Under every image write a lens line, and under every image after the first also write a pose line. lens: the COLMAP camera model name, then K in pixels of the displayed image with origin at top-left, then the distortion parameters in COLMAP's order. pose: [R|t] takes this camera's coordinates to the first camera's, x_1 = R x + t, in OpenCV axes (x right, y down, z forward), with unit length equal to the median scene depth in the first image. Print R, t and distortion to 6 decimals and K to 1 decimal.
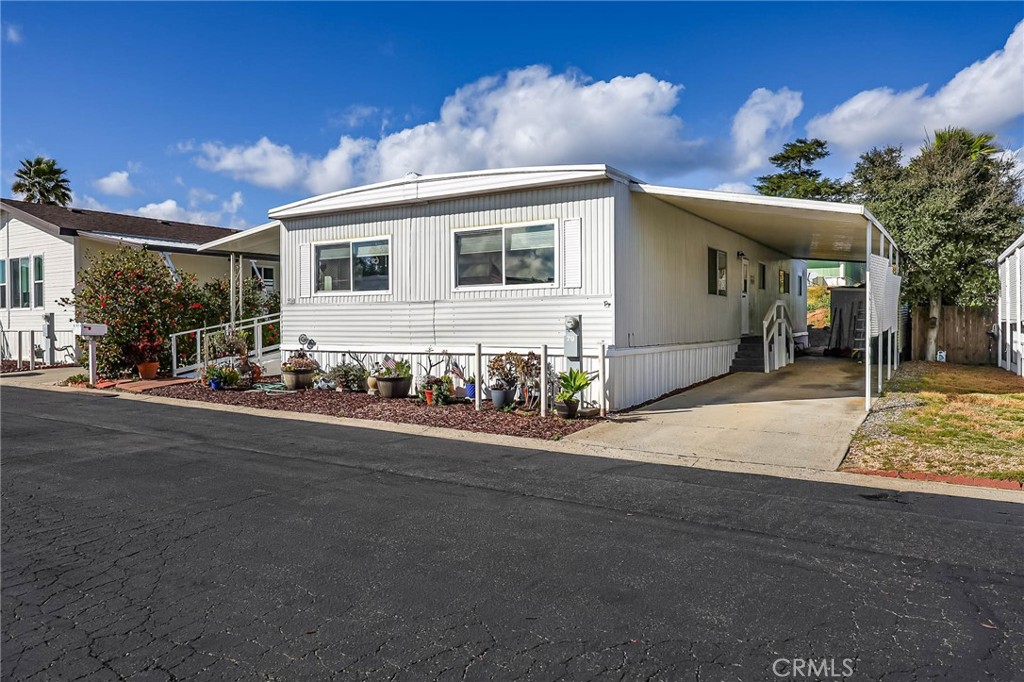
lens RADIAL K [[711.2, 0, 509.3], [0, 711.2, 342.4], [0, 0, 1]] dist [0.001422, -0.002270]
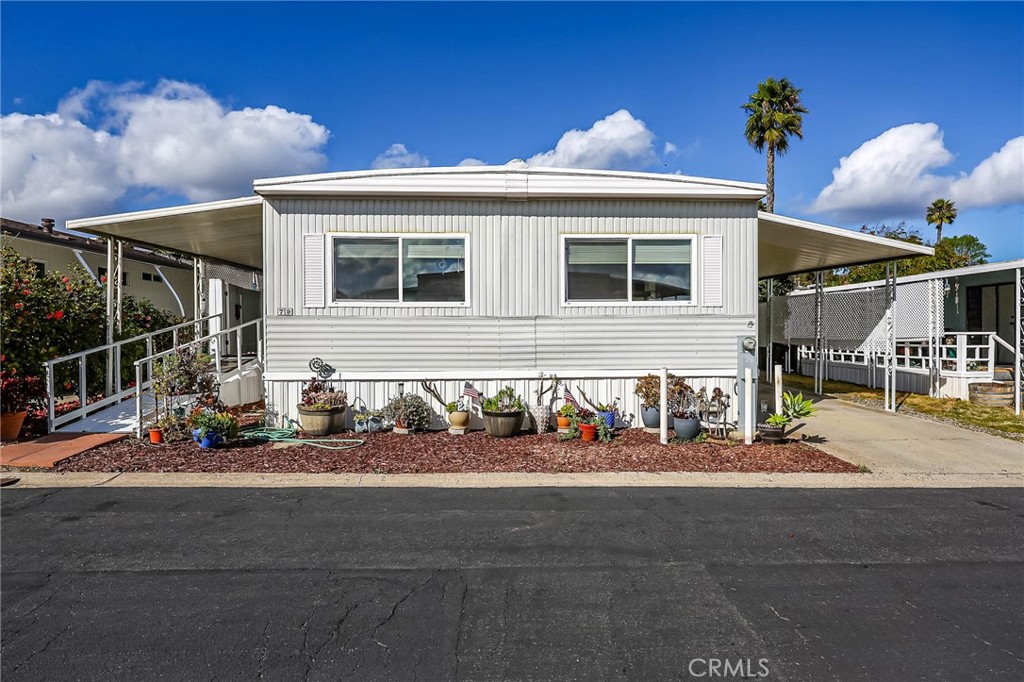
lens RADIAL K [[585.0, 0, 513.1], [0, 585.0, 344.3], [0, 0, 1]] dist [0.009942, -0.002048]
pose [[0.819974, -0.007645, 0.572350, -0.505419], [0.013508, 0.999891, -0.005997, -0.020643], [-0.572242, 0.012649, 0.819988, 0.426780]]
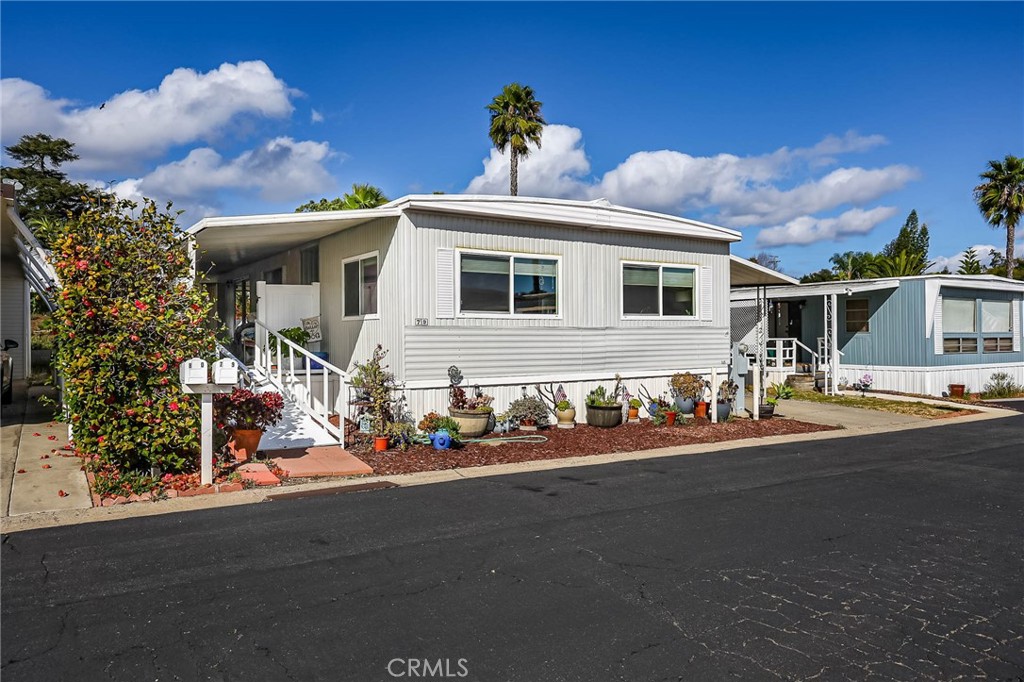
lens RADIAL K [[711.2, 0, 508.5], [0, 711.2, 333.0], [0, 0, 1]] dist [0.001422, -0.002270]
pose [[0.419418, 0.006390, 0.907771, -1.042429], [0.024522, 0.999531, -0.018366, -0.033826], [-0.907462, 0.029963, 0.419064, 0.671515]]
